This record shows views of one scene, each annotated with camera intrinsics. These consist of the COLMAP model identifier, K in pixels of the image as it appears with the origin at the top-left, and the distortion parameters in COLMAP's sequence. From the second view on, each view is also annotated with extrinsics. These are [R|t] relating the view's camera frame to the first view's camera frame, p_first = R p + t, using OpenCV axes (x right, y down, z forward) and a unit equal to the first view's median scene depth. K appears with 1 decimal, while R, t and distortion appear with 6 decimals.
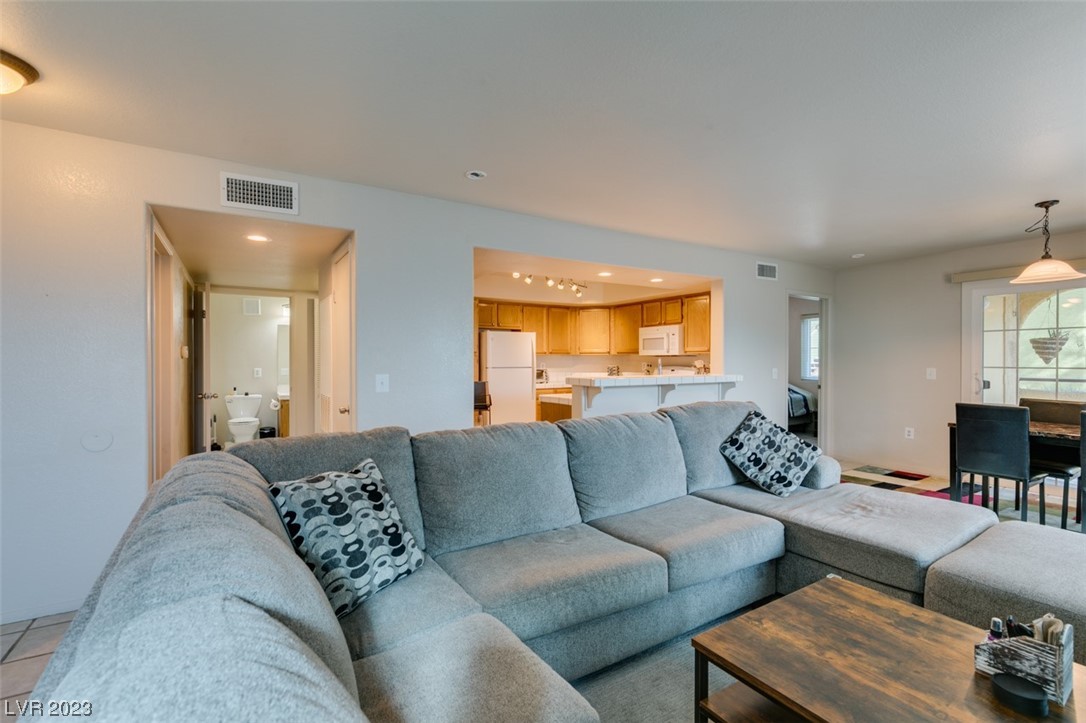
lens RADIAL K [[490.1, 0, 539.2], [0, 490.1, 364.4], [0, 0, 1]] dist [0.004975, -0.001167]
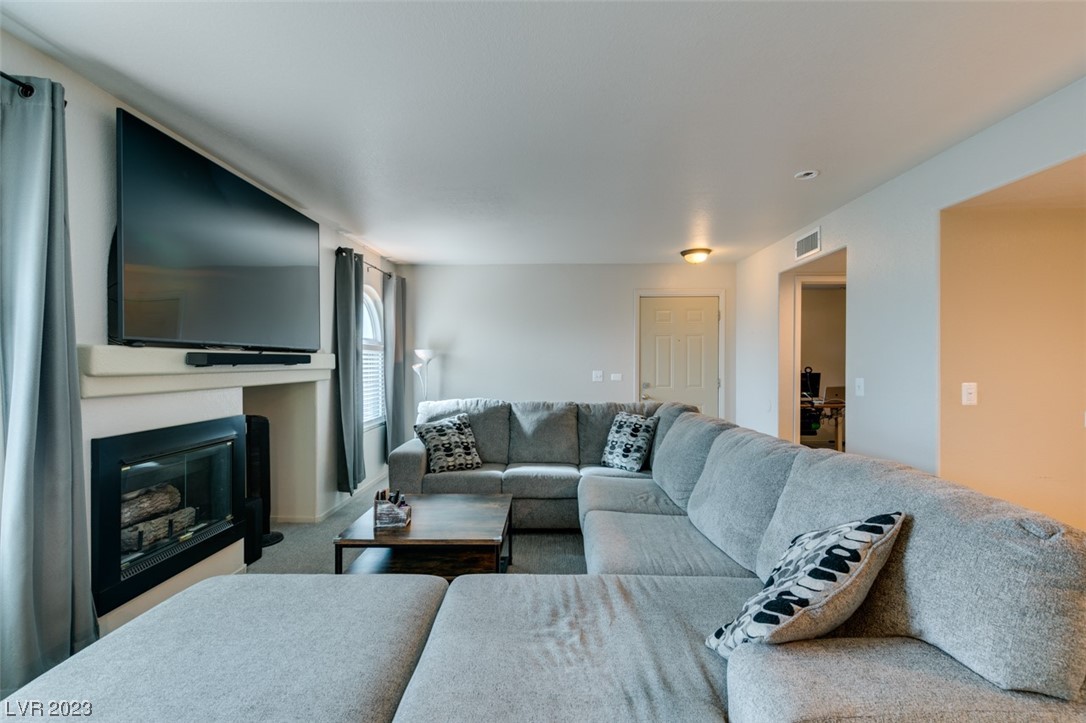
lens RADIAL K [[486.7, 0, 540.7], [0, 486.7, 365.1], [0, 0, 1]] dist [0.007408, -0.001097]
pose [[-0.548672, 0.005417, -0.836020, 0.941416], [-0.008580, 0.999890, 0.012110, -0.014347], [0.835994, 0.013818, -0.548565, 1.055530]]
